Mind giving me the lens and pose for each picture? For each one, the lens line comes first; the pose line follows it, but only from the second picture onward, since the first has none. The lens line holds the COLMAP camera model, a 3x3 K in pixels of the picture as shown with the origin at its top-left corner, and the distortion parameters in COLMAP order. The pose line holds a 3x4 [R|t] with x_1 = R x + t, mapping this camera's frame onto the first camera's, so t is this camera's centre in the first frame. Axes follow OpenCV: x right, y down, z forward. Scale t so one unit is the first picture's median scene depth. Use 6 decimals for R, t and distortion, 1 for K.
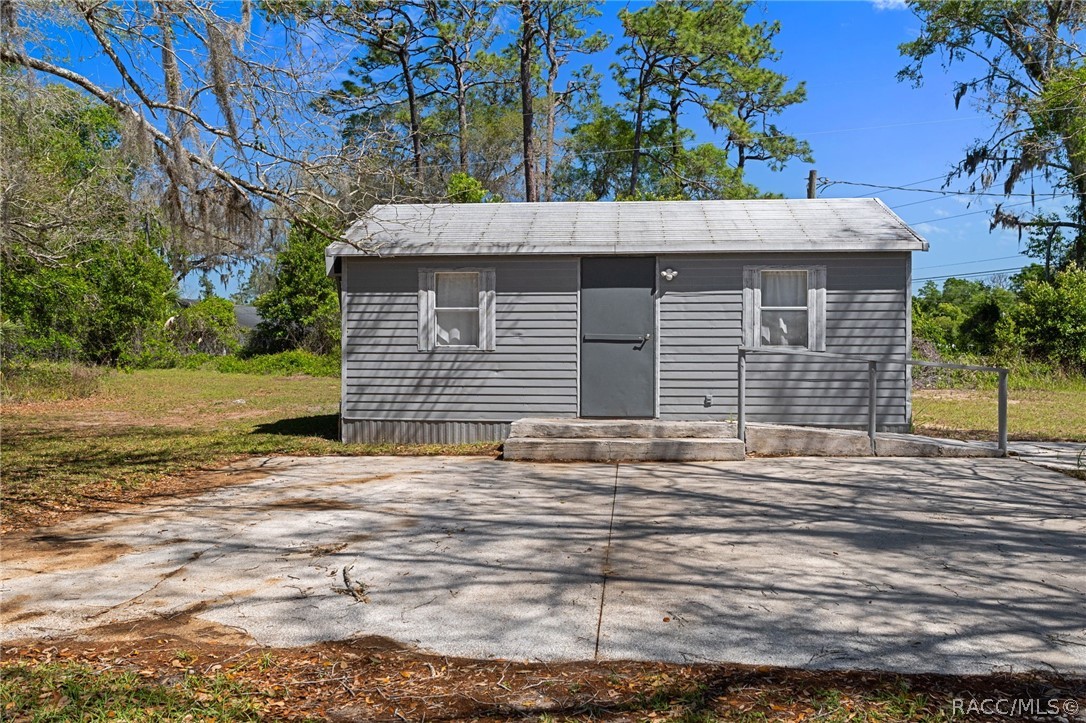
lens RADIAL K [[641.9, 0, 535.4], [0, 641.9, 360.9], [0, 0, 1]] dist [-0.001101, -0.000941]
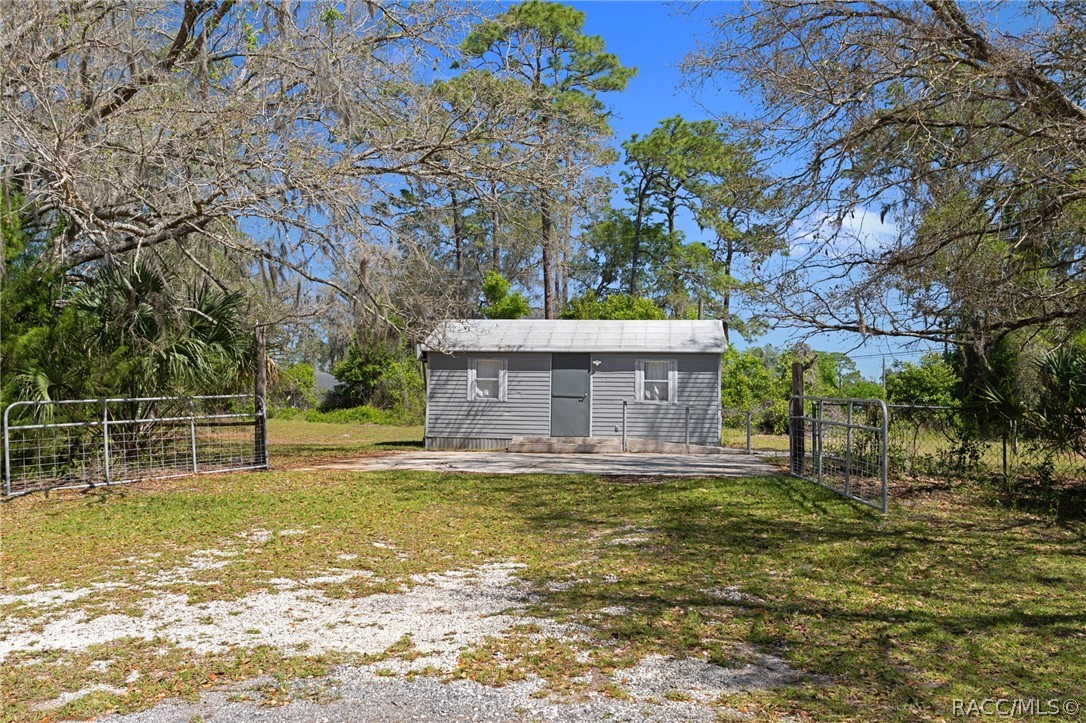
lens RADIAL K [[641.9, 0, 535.4], [0, 641.9, 360.9], [0, 0, 1]] dist [-0.001101, -0.000941]
pose [[0.998827, 0.010510, -0.047276, 0.113659], [-0.015241, 0.994785, -0.100849, 0.056992], [0.045969, 0.101451, 0.993778, -0.924121]]
